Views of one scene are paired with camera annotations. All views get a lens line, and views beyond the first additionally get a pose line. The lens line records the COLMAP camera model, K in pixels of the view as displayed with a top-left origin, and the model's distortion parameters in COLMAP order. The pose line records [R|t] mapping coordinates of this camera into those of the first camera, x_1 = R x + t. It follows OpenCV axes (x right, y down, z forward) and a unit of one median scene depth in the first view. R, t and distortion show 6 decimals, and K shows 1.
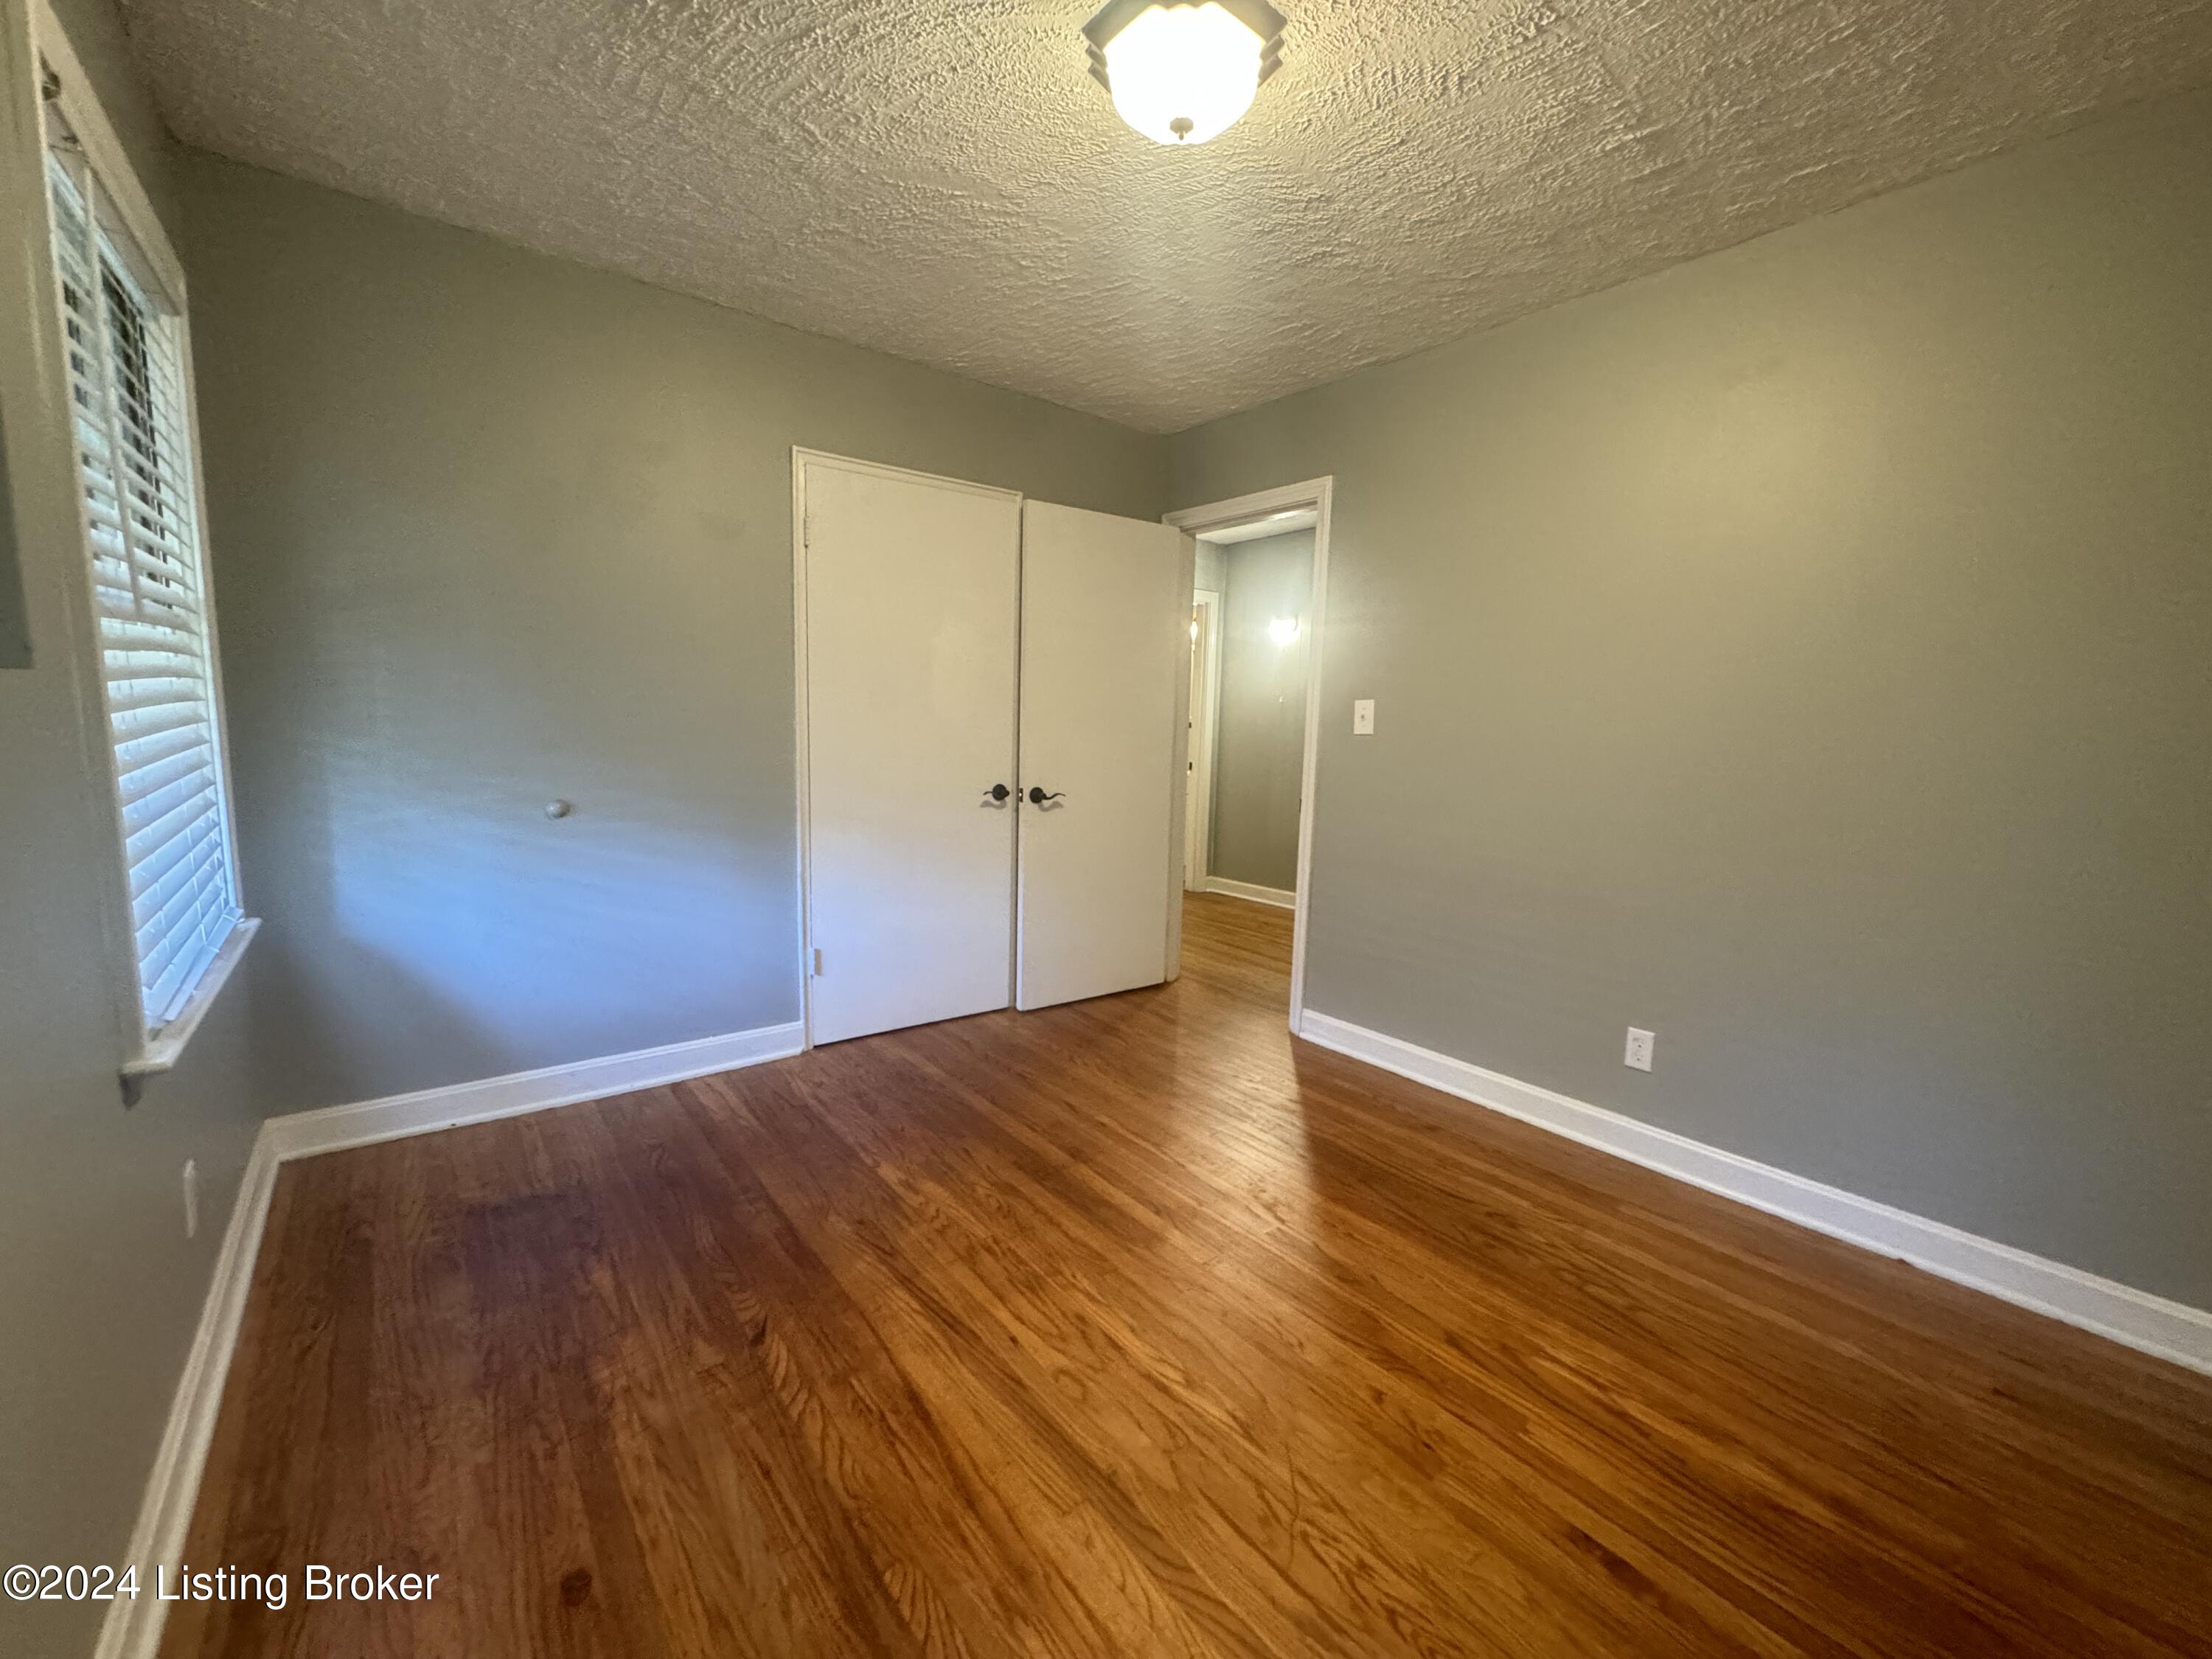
lens RADIAL K [[899.3, 0, 1106.0], [0, 899.3, 829.5], [0, 0, 1]] dist [0.002995, 0.000529]
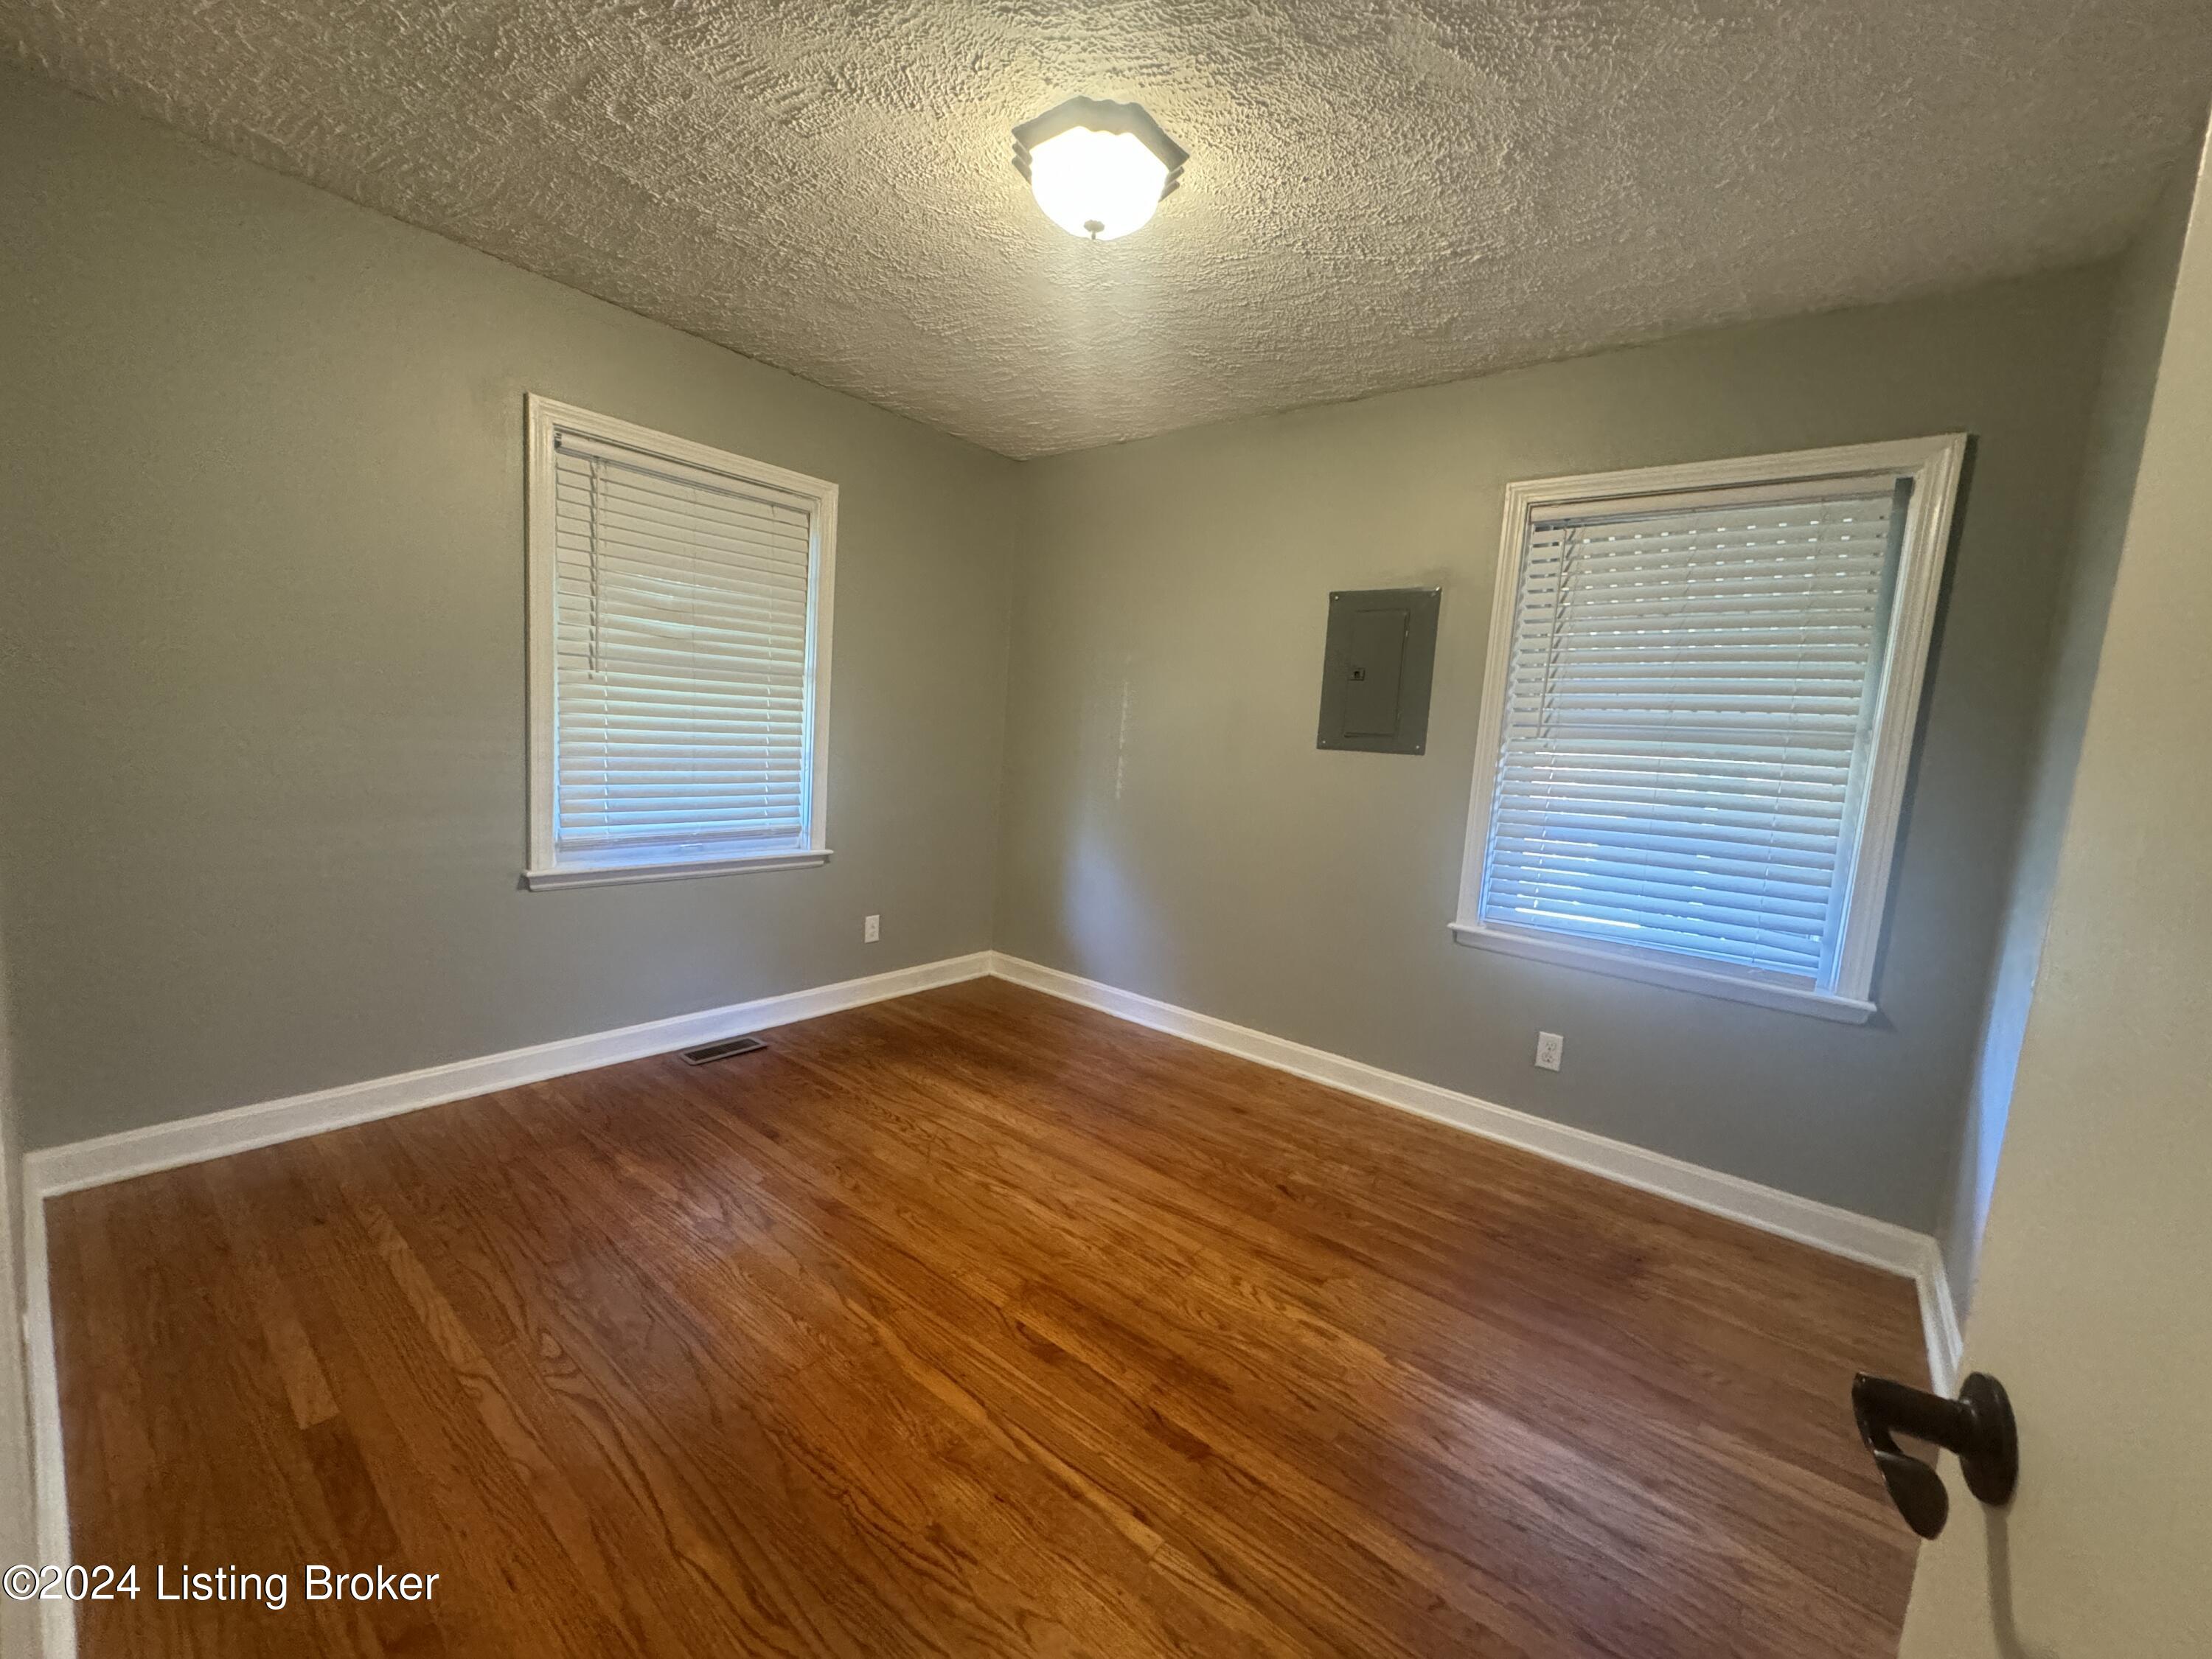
lens RADIAL K [[885.0, 0, 1106.0], [0, 885.0, 829.5], [0, 0, 1]] dist [-0.000742, 0.000350]
pose [[-0.972263, -0.076744, -0.220941, 0.240054], [-0.125939, 0.967779, 0.218046, -0.258563], [0.197088, 0.239823, -0.950600, 2.058999]]
